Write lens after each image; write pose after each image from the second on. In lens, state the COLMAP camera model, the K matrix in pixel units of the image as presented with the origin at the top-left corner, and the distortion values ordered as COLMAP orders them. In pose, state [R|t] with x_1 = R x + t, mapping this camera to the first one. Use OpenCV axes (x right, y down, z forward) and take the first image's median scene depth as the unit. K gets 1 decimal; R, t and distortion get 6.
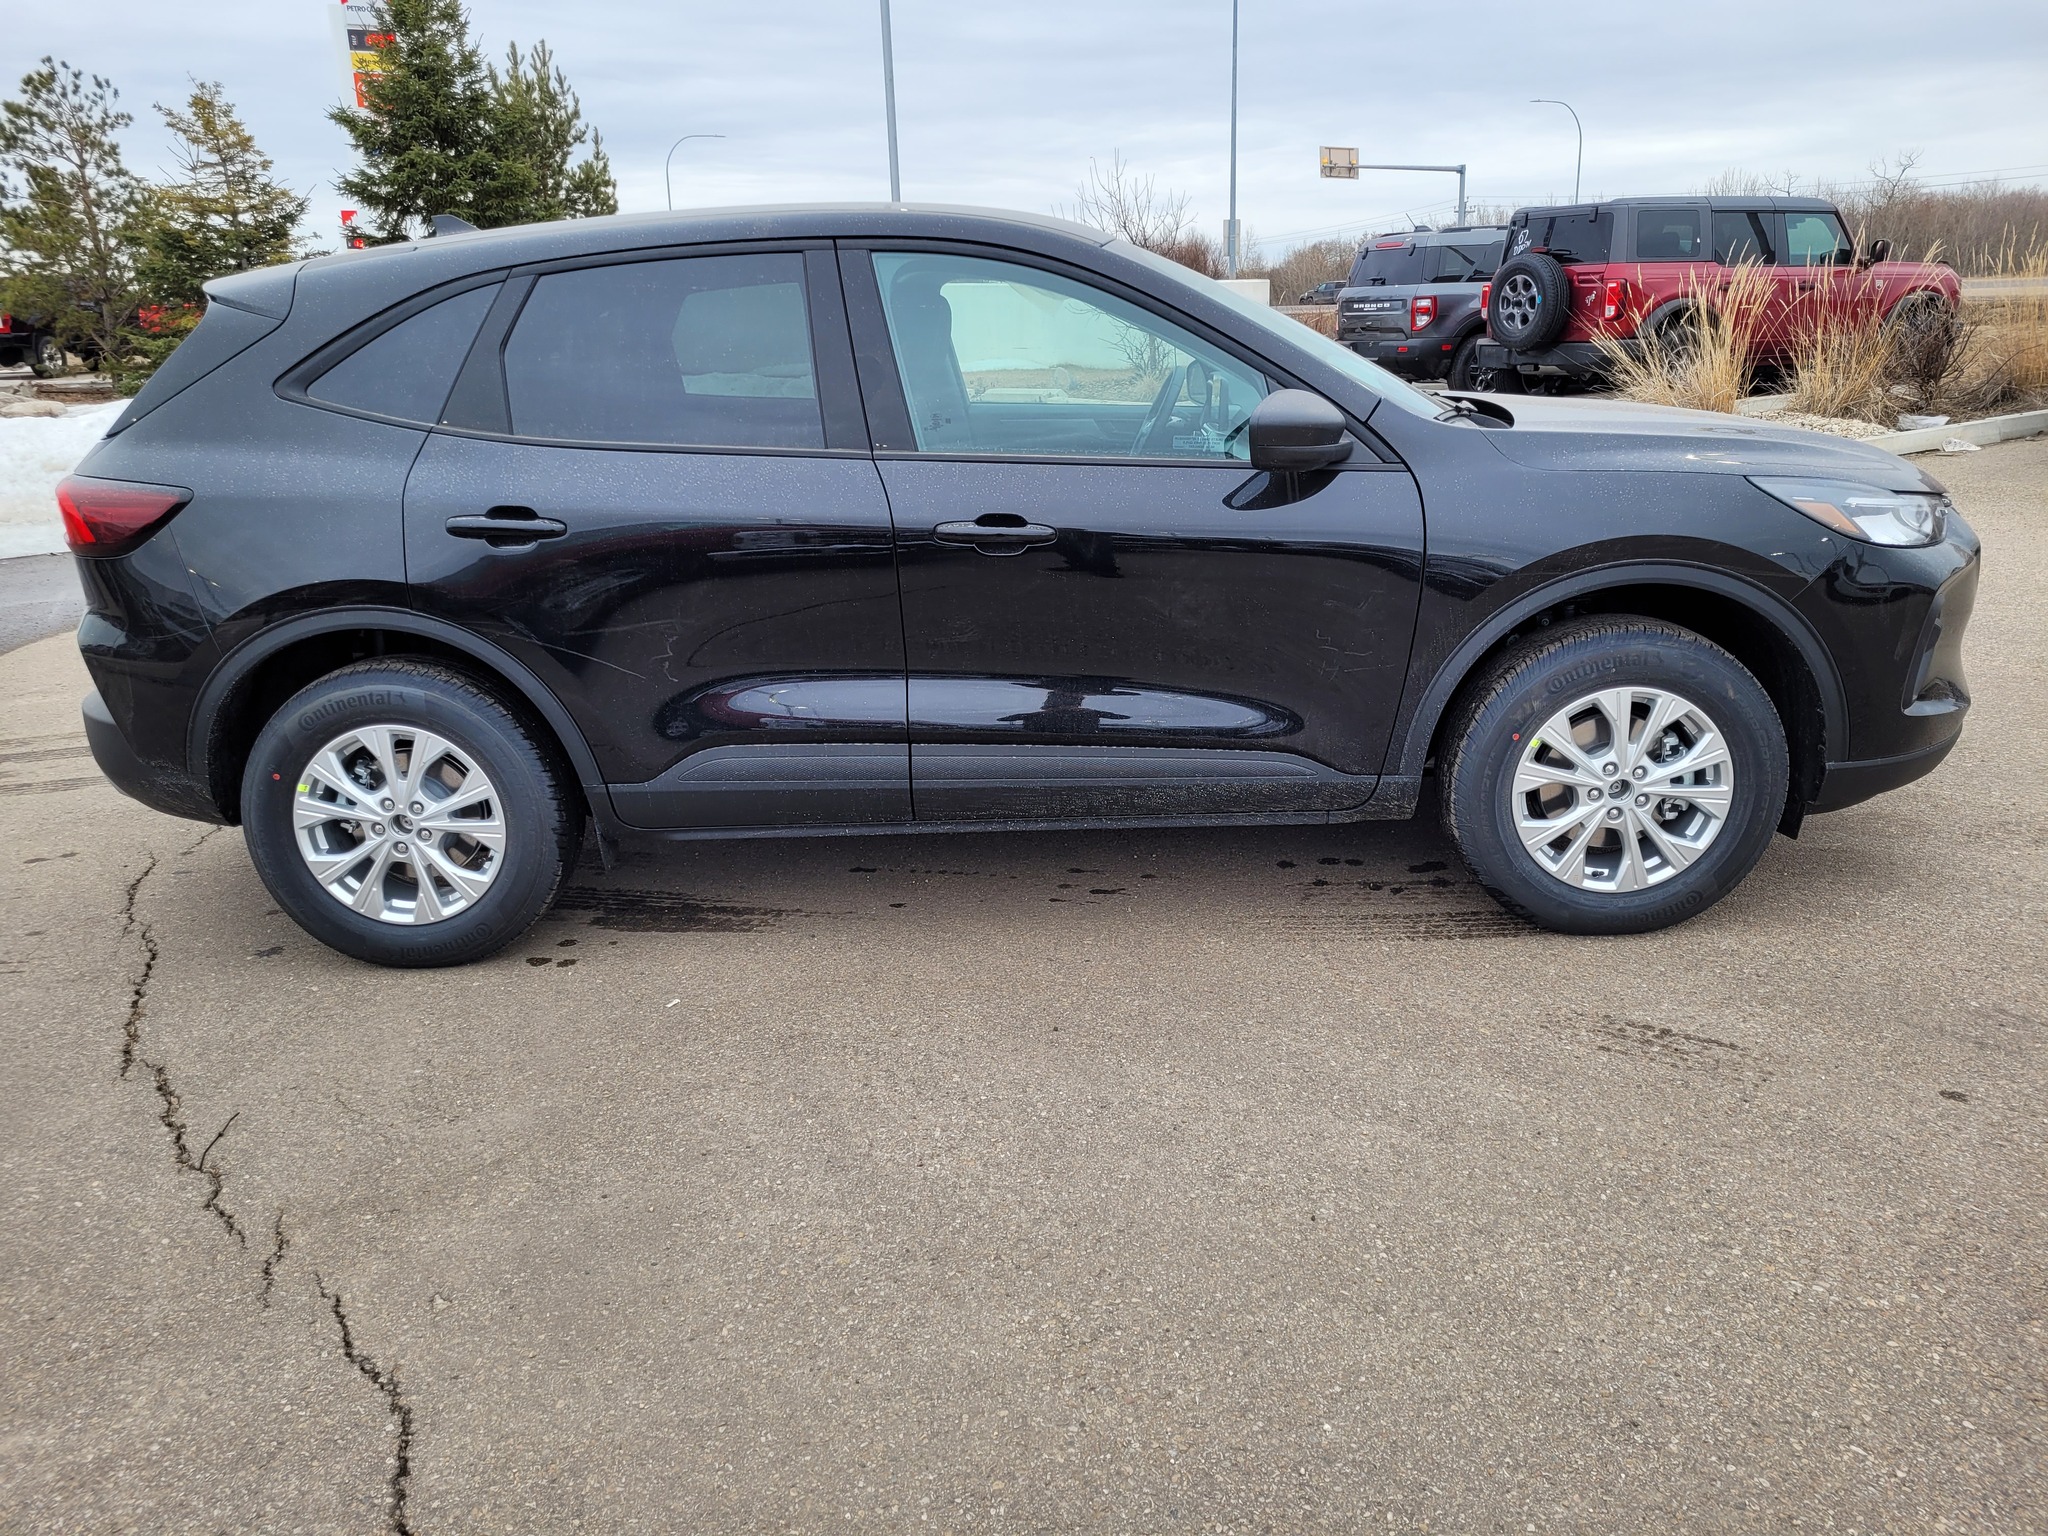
lens RADIAL K [[1528.9, 0, 1024.0], [0, 1528.9, 768.0], [0, 0, 1]] dist [0.060785, -0.045804]
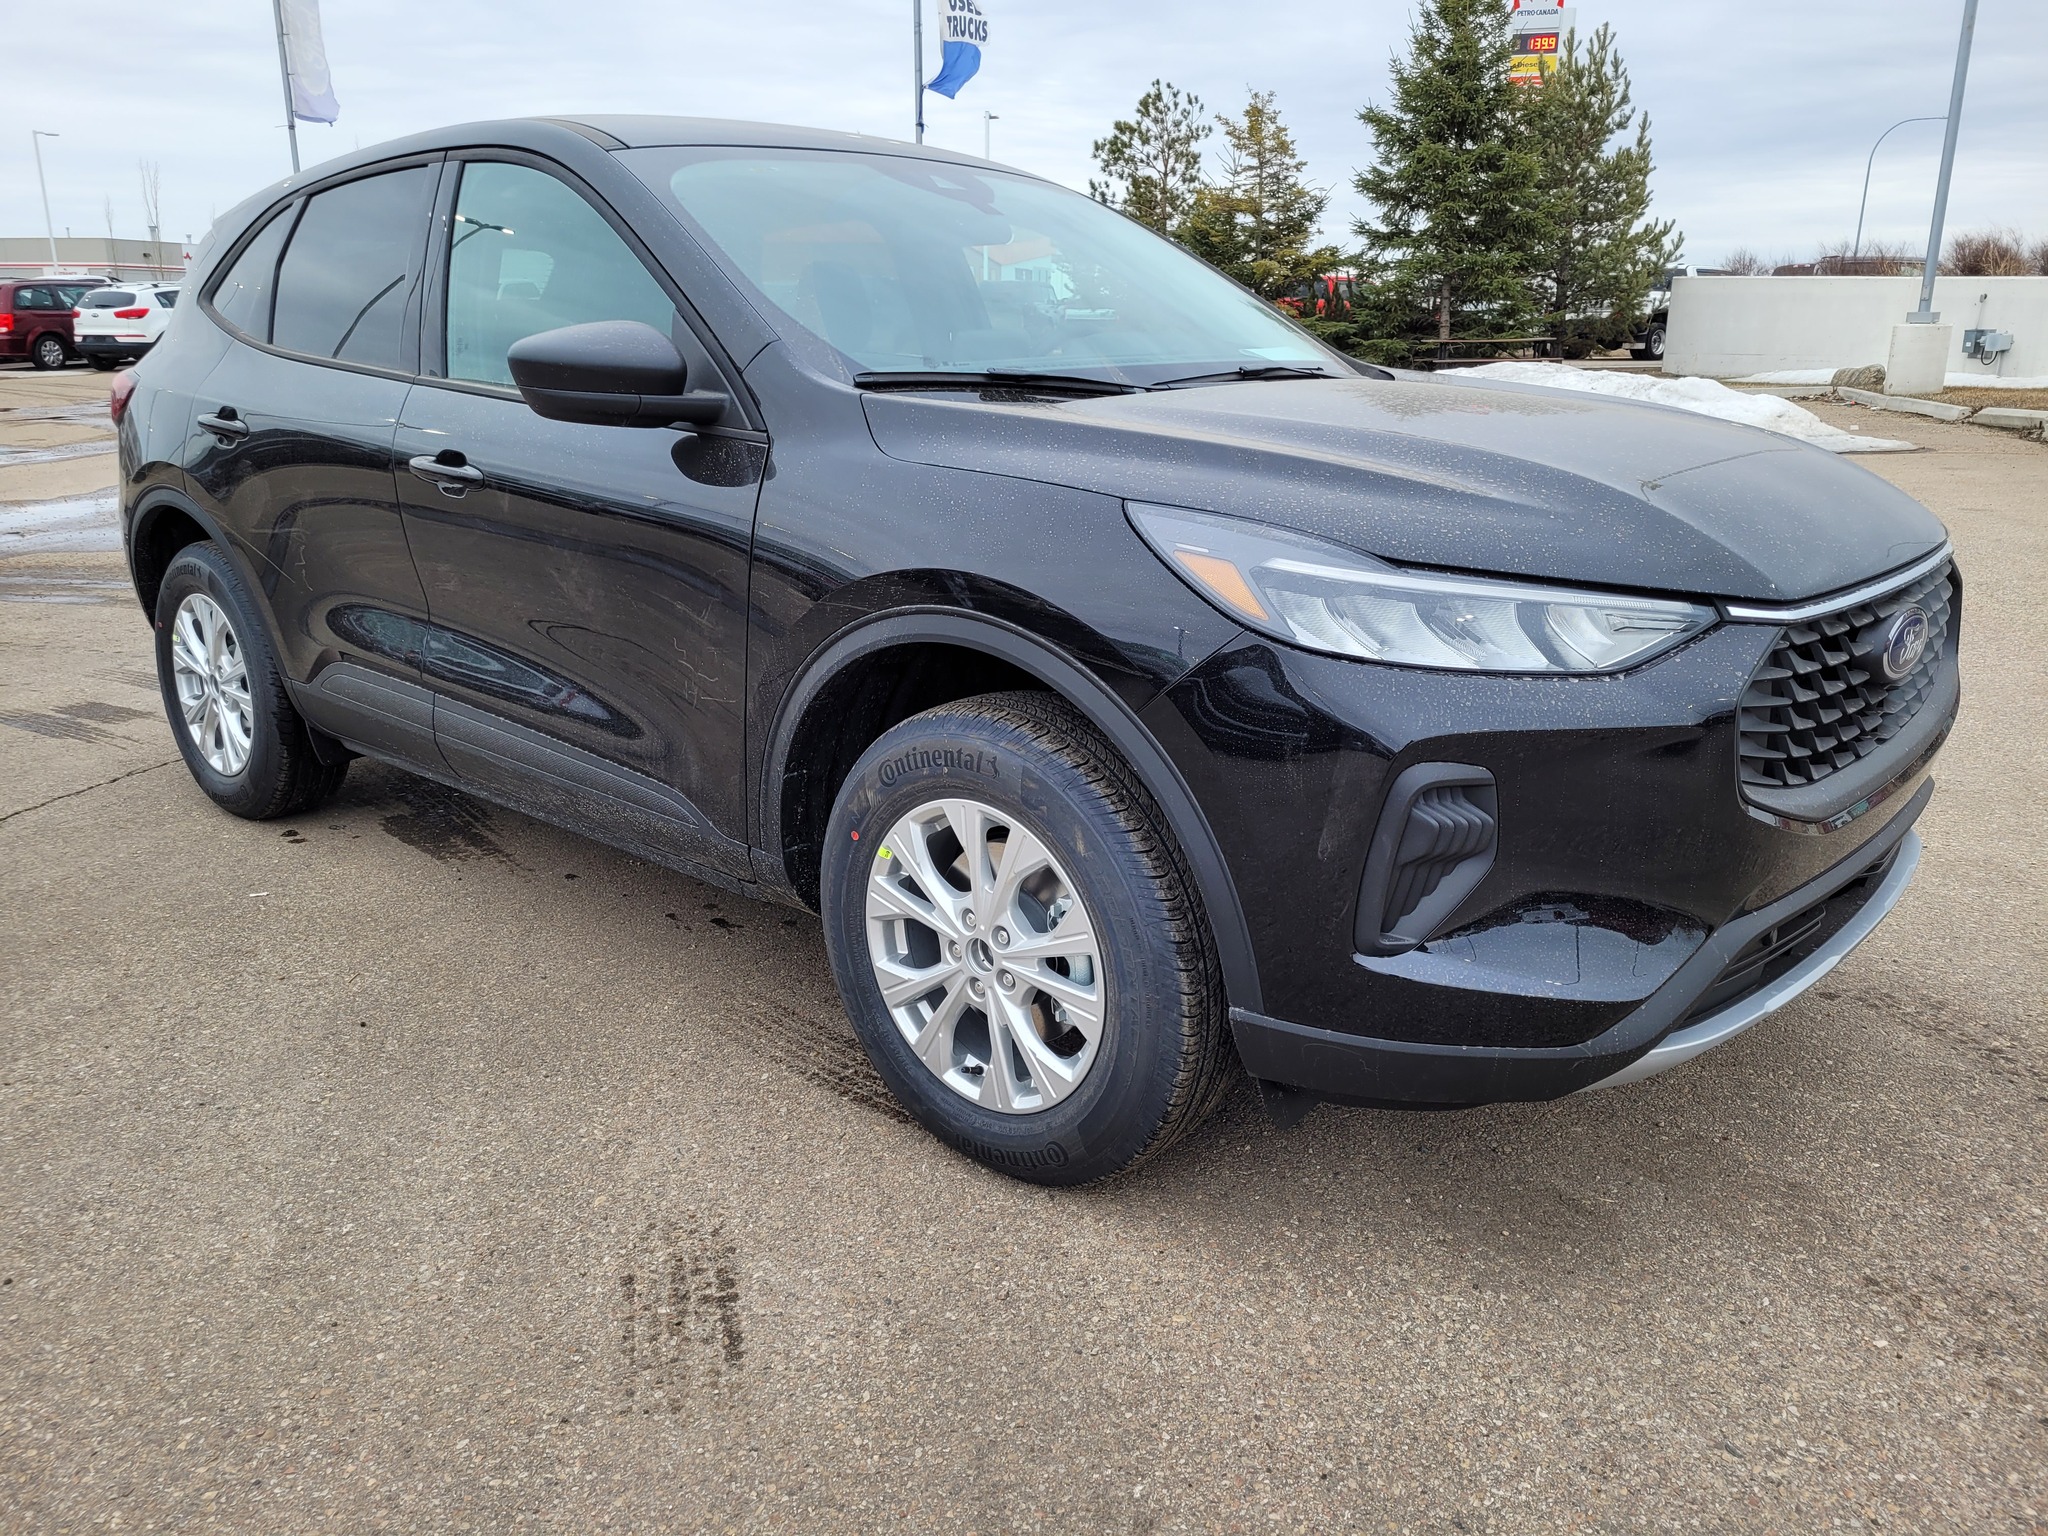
lens RADIAL K [[1528.9, 0, 1024.0], [0, 1528.9, 768.0], [0, 0, 1]] dist [0.060785, -0.045804]
pose [[0.756221, 0.212107, -0.618983, 0.121233], [-0.213797, 0.974175, 0.072622, -0.017703], [0.618402, 0.077418, 0.782039, 0.075069]]
